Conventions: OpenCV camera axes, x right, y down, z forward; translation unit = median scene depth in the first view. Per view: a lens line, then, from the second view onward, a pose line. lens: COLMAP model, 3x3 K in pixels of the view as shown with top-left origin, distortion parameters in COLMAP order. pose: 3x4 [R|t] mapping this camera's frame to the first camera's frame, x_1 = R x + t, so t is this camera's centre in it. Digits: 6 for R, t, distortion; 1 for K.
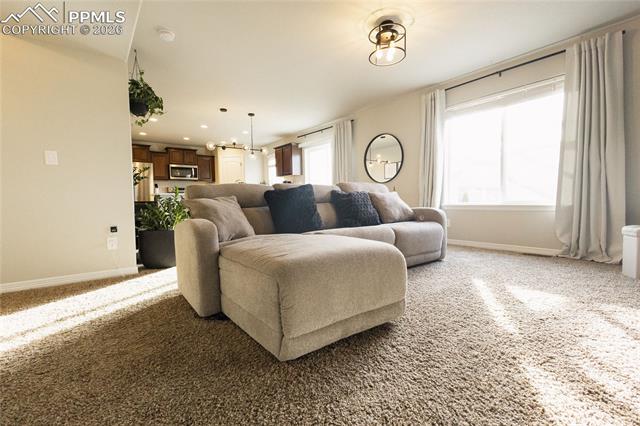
lens RADIAL K [[293.5, 0, 325.6], [0, 293.5, 211.0], [0, 0, 1]] dist [0.009042, -0.002391]
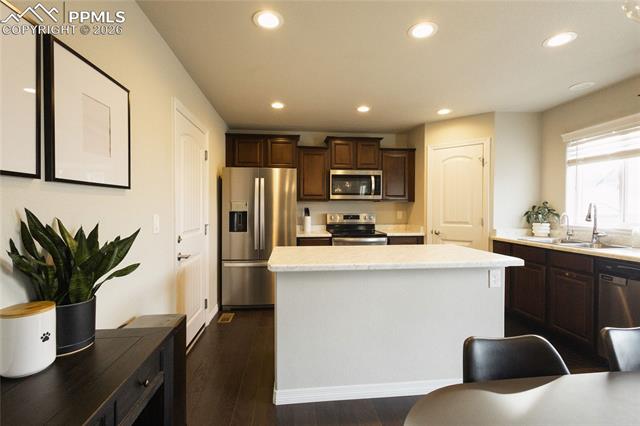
lens RADIAL K [[293.5, 0, 320.5], [0, 293.5, 211.9], [0, 0, 1]] dist [0.009042, -0.002391]
pose [[0.840282, 0.028754, -0.541386, -0.303633], [-0.039653, 0.999178, -0.008477, -0.091708], [0.540697, 0.028590, 0.840731, 0.640617]]
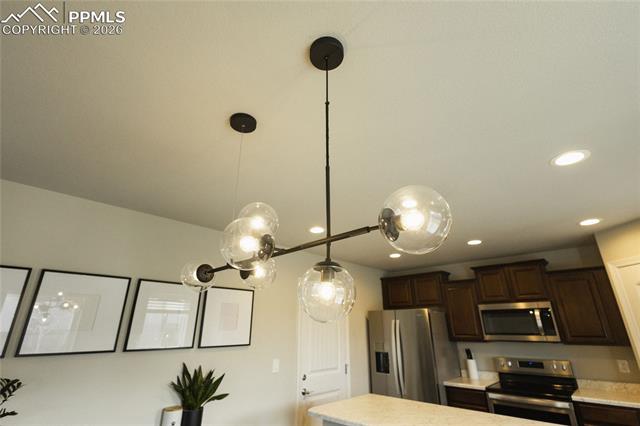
lens RADIAL K [[306.7, 0, 320.2], [0, 306.7, 213.9], [0, 0, 1]] dist [0.005579, 0.001241]
pose [[0.141743, -0.329129, -0.933586, -0.087677], [-0.040173, 0.940419, -0.337637, -0.135162], [0.989088, 0.085363, 0.120076, 0.774383]]
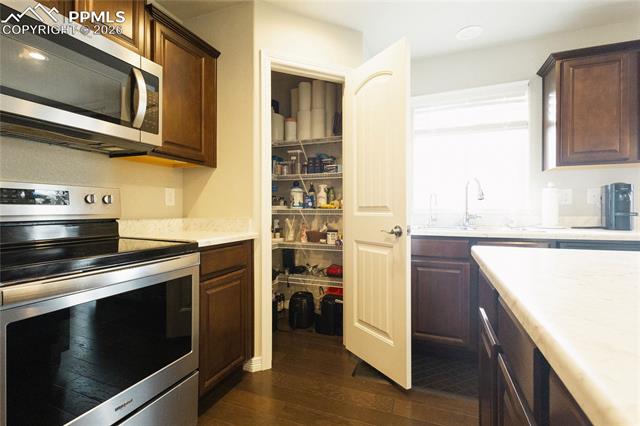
lens RADIAL K [[293.5, 0, 310.8], [0, 293.5, 213.2], [0, 0, 1]] dist [0.009042, -0.002391]
pose [[0.874176, 0.014139, 0.485404, -0.521750], [-0.001082, 0.999630, -0.027170, -0.074636], [-0.485609, 0.023226, 0.873868, 0.957426]]
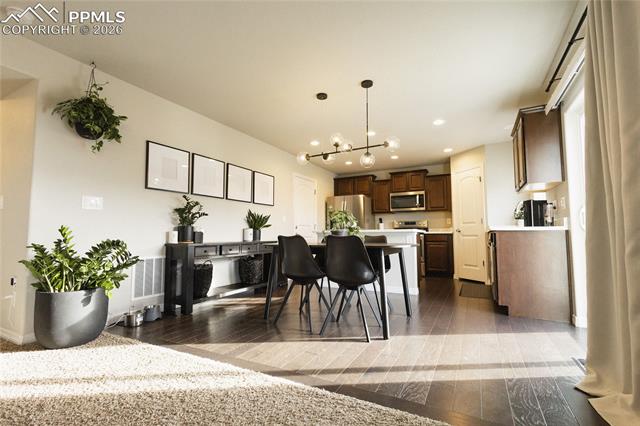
lens RADIAL K [[293.5, 0, 322.3], [0, 293.5, 216.6], [0, 0, 1]] dist [0.009042, -0.002391]
pose [[0.393767, -0.042705, -0.918218, 0.150517], [-0.042412, 0.997012, -0.064558, -0.039084], [0.918231, 0.064365, 0.390779, 0.580021]]
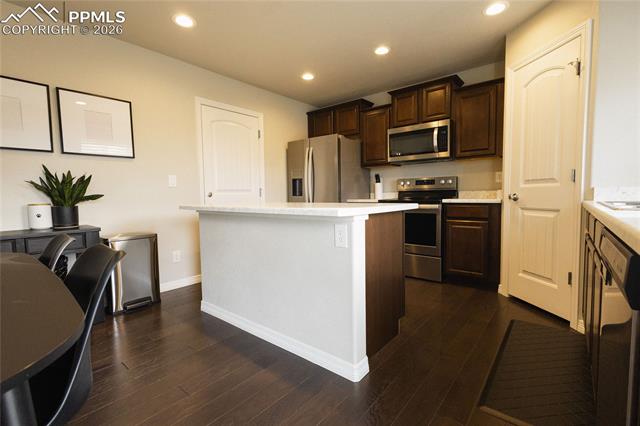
lens RADIAL K [[293.5, 0, 322.0], [0, 293.5, 212.5], [0, 0, 1]] dist [0.009042, -0.002391]
pose [[0.200914, 0.079673, -0.976364, -0.111129], [-0.027018, 0.996759, 0.075777, -0.070091], [0.979236, 0.011155, 0.202416, 0.907660]]
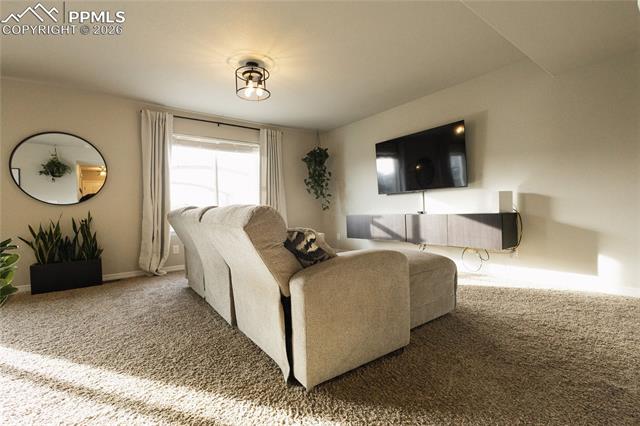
lens RADIAL K [[293.5, 0, 319.6], [0, 293.5, 212.7], [0, 0, 1]] dist [0.009042, -0.002391]
pose [[0.012408, 0.020717, 0.999708, -0.349966], [0.074910, 0.996957, -0.021590, -0.014988], [-0.997113, 0.075156, 0.010818, 0.312680]]
